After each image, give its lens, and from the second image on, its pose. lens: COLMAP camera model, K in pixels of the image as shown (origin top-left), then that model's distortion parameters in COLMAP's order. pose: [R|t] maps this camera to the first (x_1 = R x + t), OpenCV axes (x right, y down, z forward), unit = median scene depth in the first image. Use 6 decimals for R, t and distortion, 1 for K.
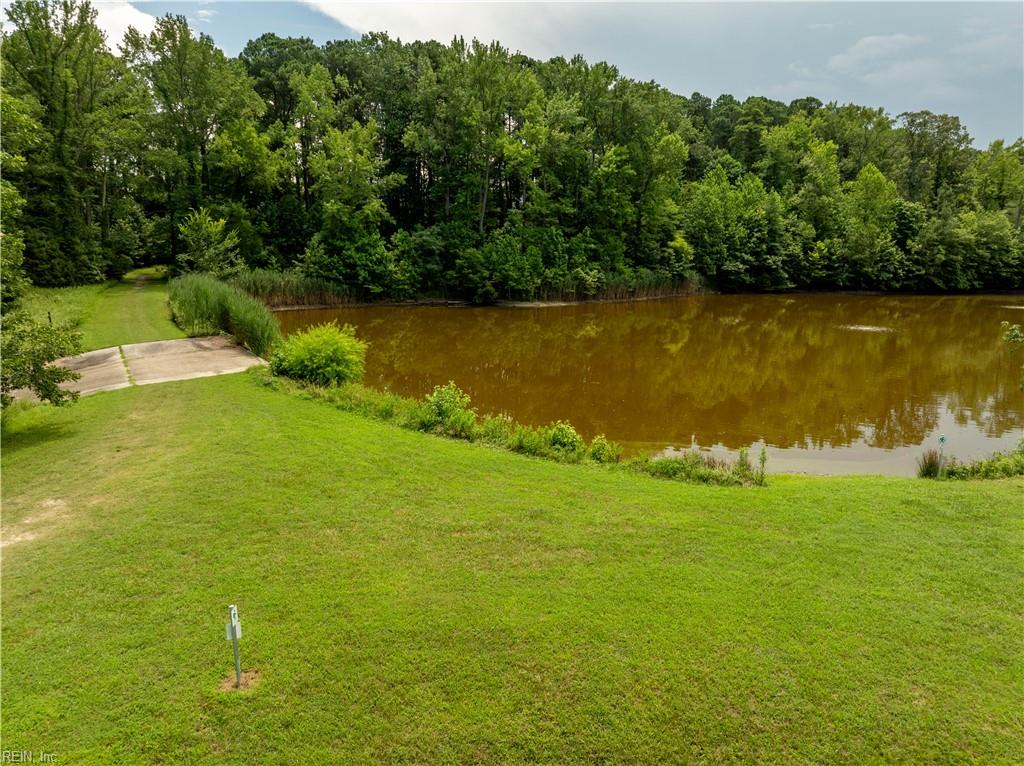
lens RADIAL K [[728.5, 0, 513.4], [0, 728.5, 385.1], [0, 0, 1]] dist [-0.037300, 0.002082]
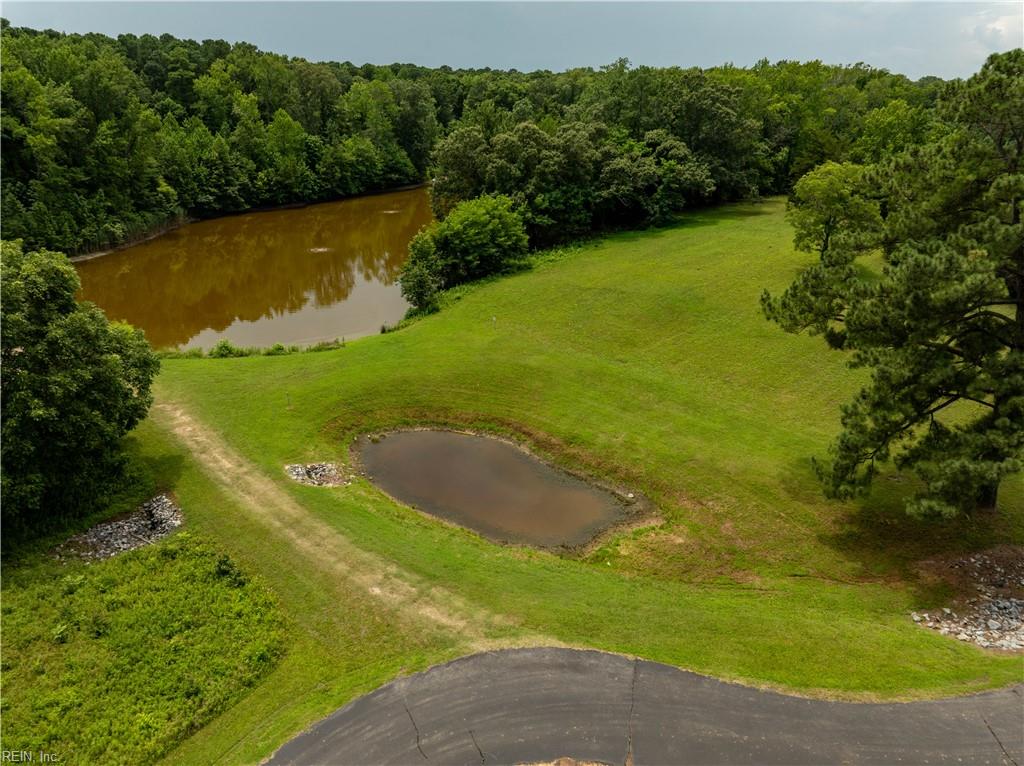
lens RADIAL K [[728.5, 0, 512.5], [0, 728.5, 383.0], [0, 0, 1]] dist [-0.037300, 0.002082]
pose [[0.707081, -0.267537, 0.654569, -0.252218], [0.140289, 0.960340, 0.240969, -0.075150], [-0.693077, -0.078556, 0.716571, -0.368011]]
